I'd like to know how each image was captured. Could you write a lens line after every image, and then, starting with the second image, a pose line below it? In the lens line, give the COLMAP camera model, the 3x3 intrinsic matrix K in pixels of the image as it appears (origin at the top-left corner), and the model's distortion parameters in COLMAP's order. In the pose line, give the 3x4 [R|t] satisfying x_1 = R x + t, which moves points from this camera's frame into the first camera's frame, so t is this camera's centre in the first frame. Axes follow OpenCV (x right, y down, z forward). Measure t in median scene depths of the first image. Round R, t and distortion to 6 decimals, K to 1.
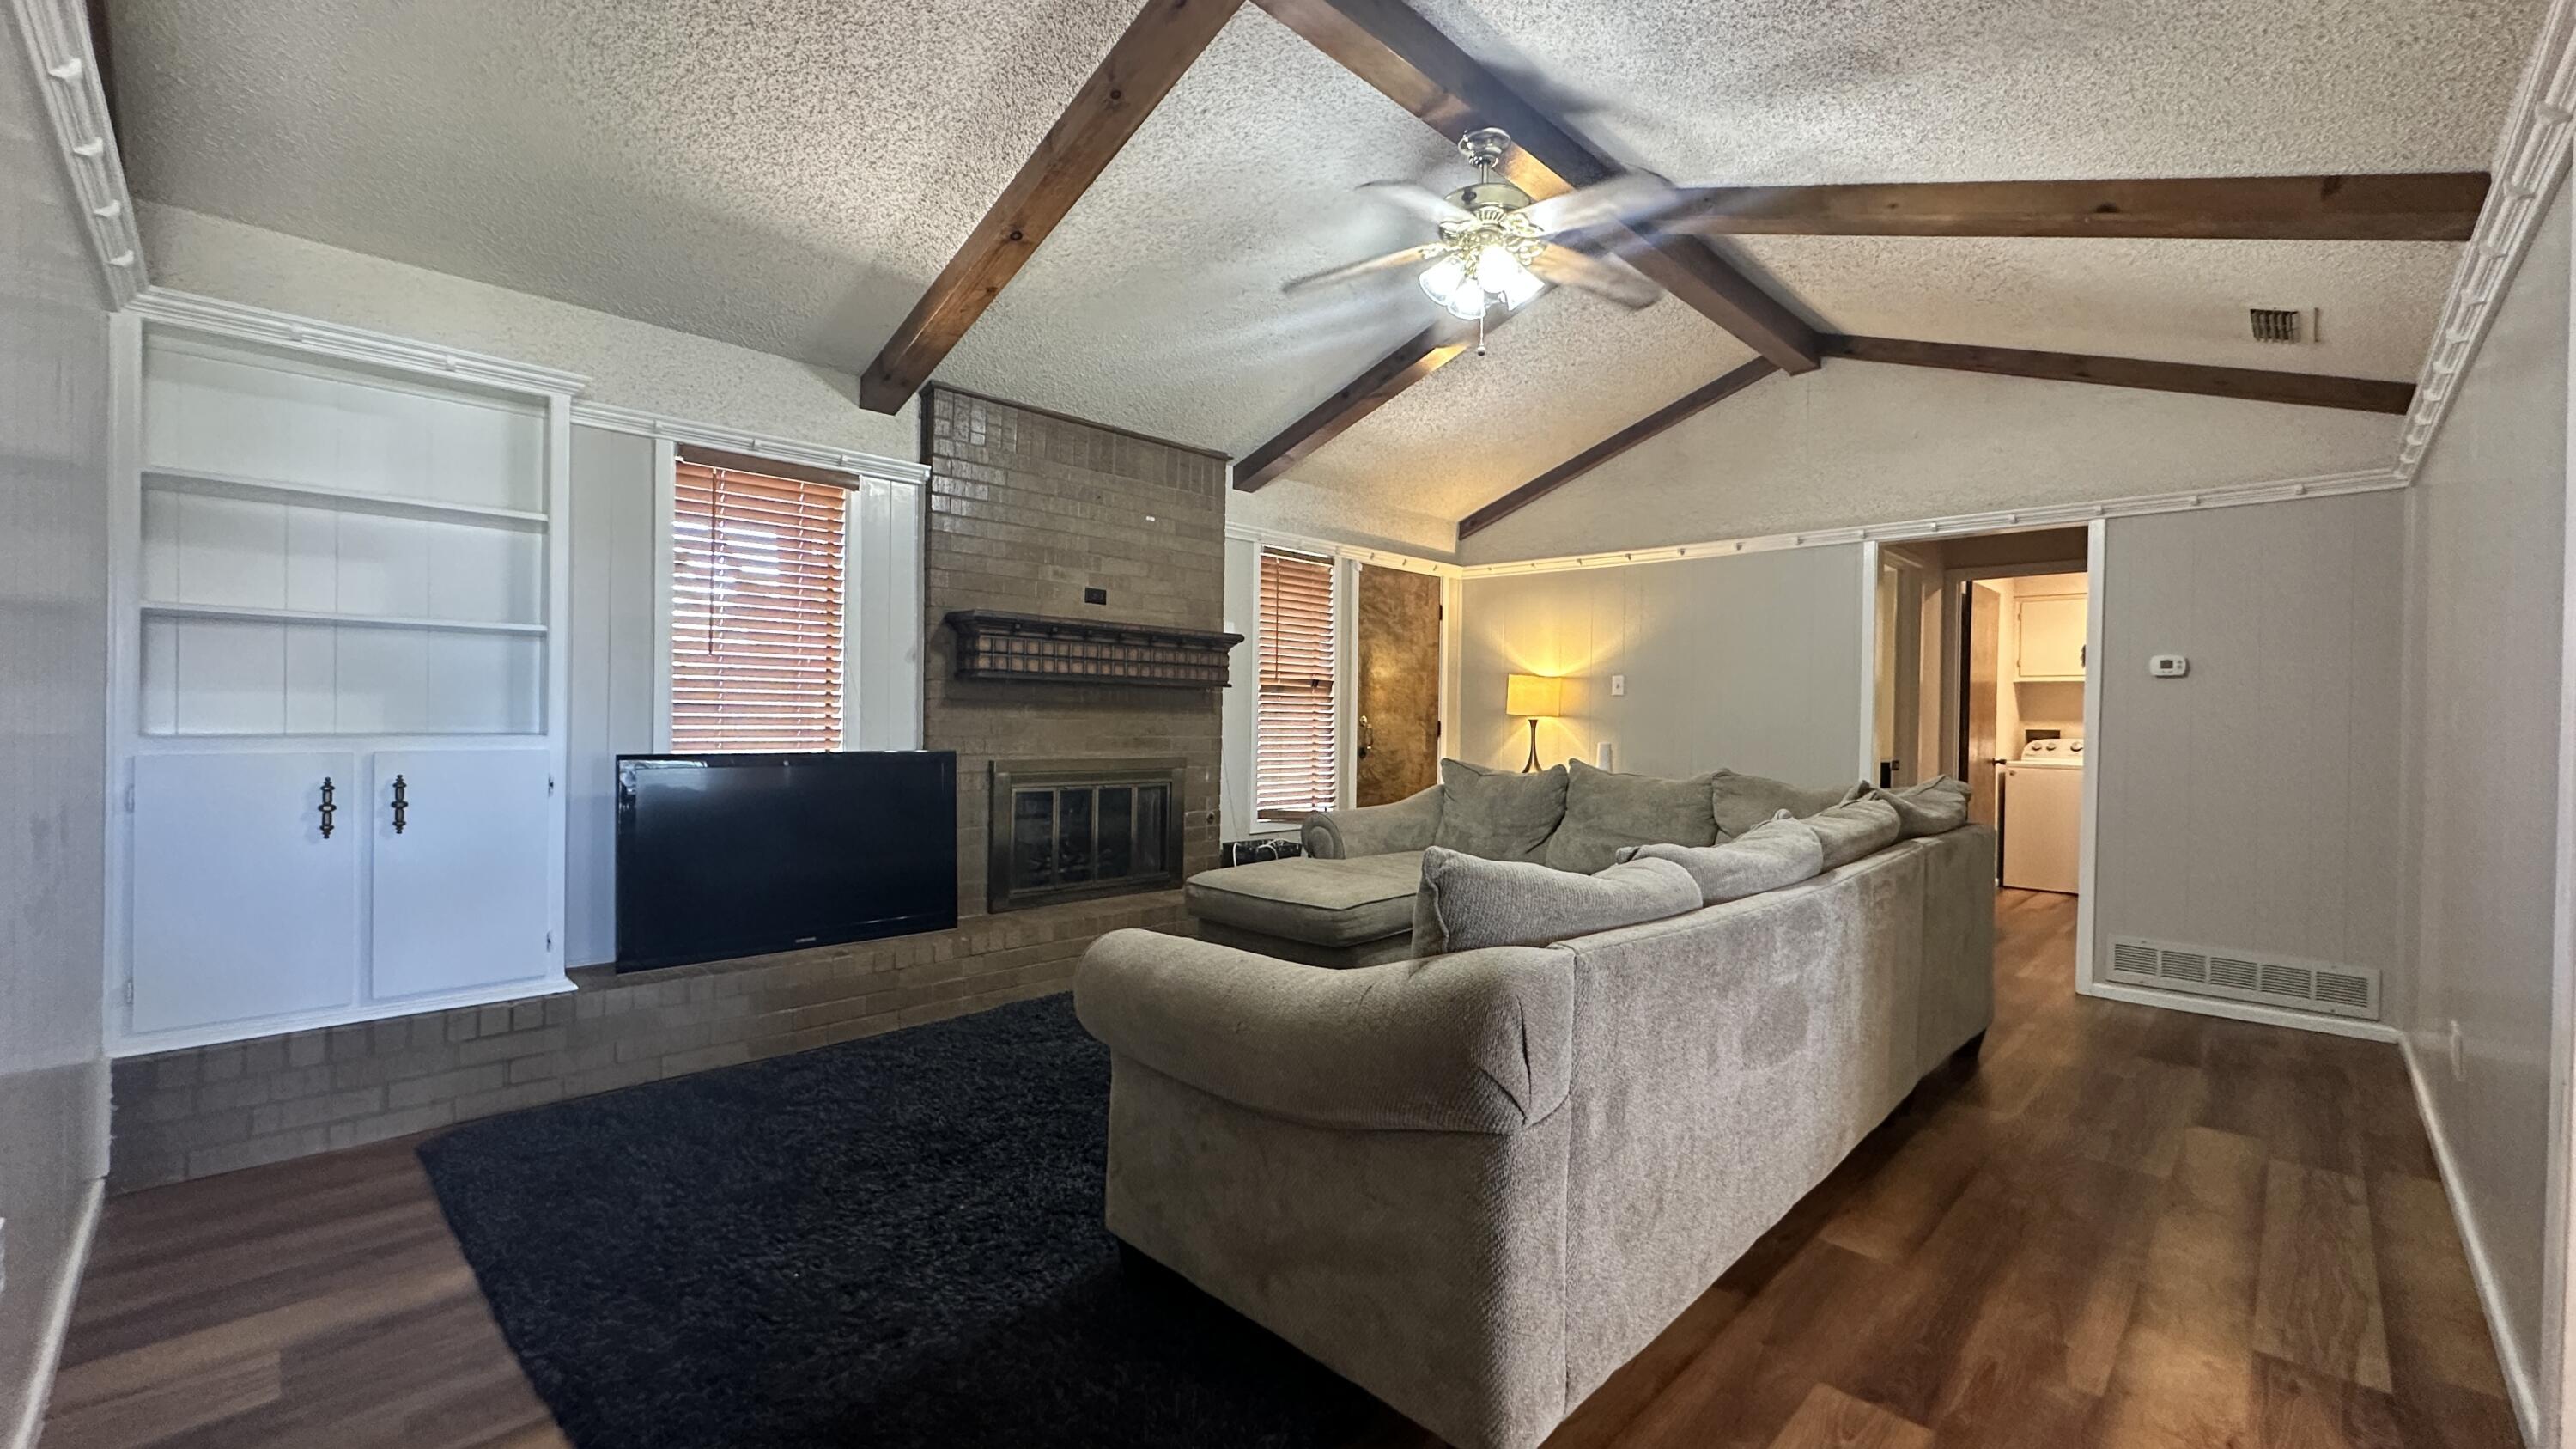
lens RADIAL K [[1025.7, 0, 1281.8], [0, 1025.7, 733.9], [0, 0, 1]] dist [-0.001156, 0.000217]
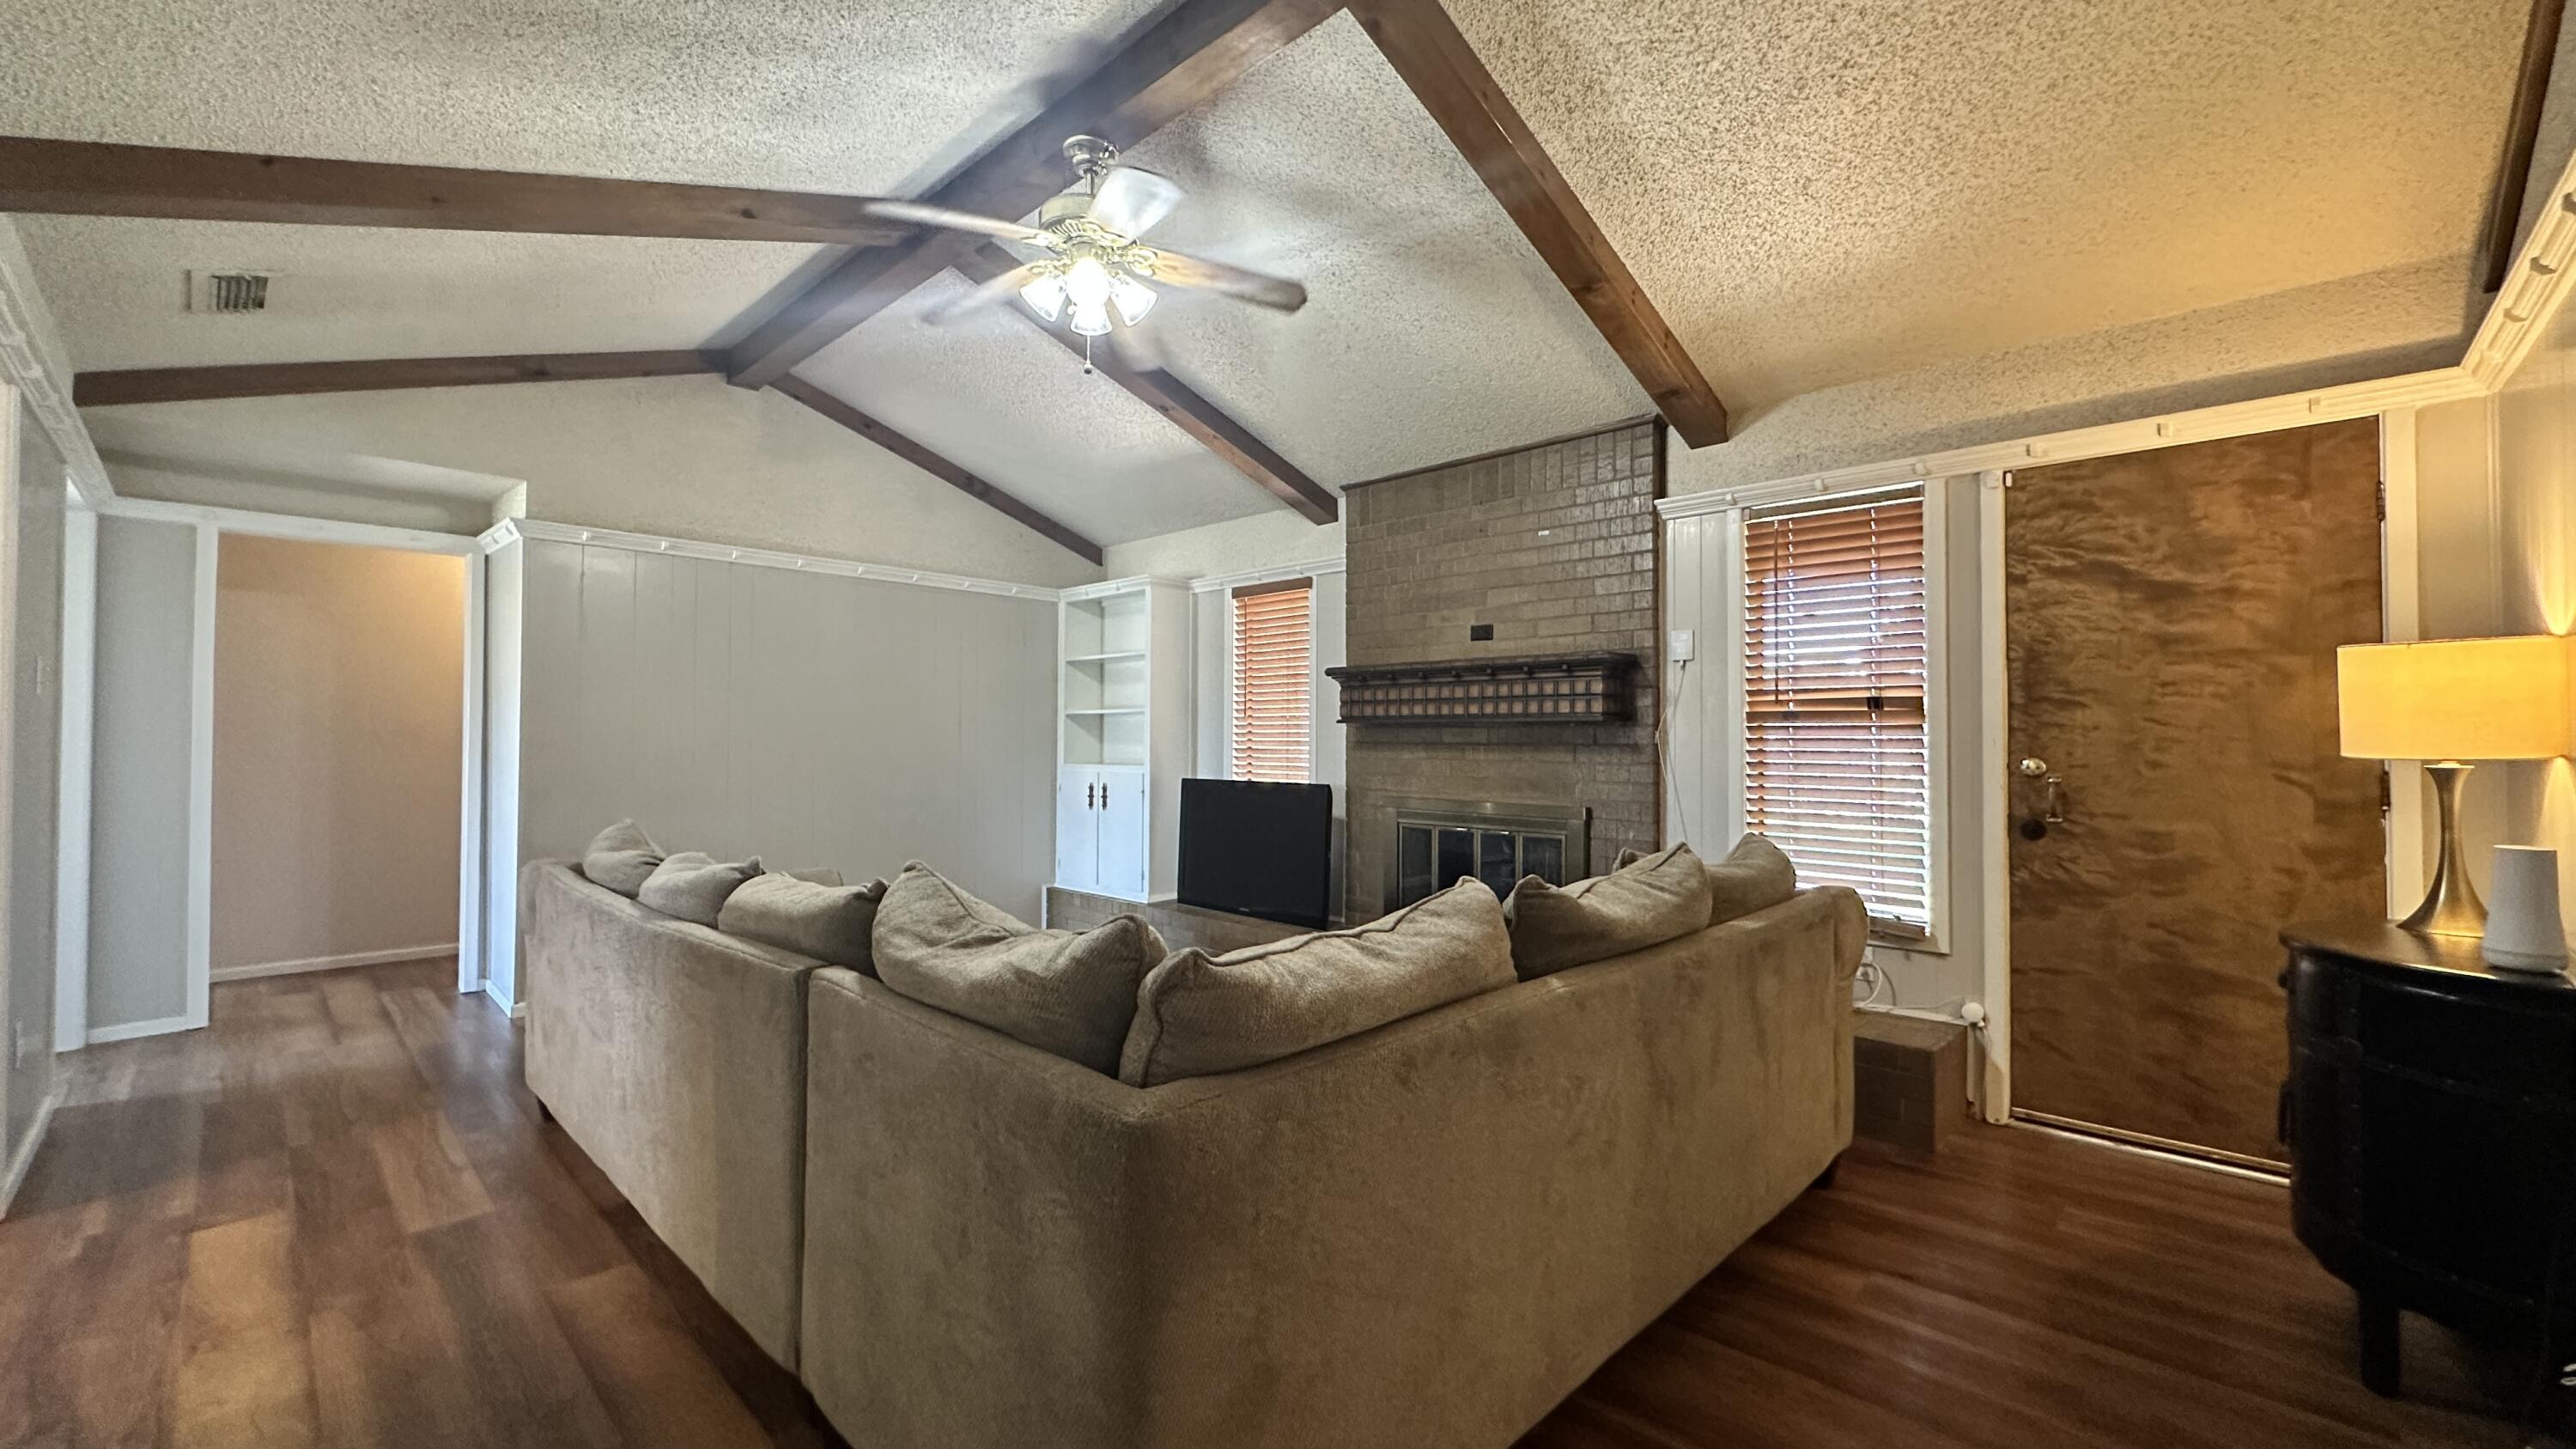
lens RADIAL K [[1025.7, 0, 1273.4], [0, 1025.7, 720.0], [0, 0, 1]] dist [-0.001156, 0.000217]
pose [[0.007217, -0.040051, -0.999172, 0.810163], [-0.024831, 0.998882, -0.040219, -0.009306], [0.999666, 0.025101, 0.006214, 0.837849]]
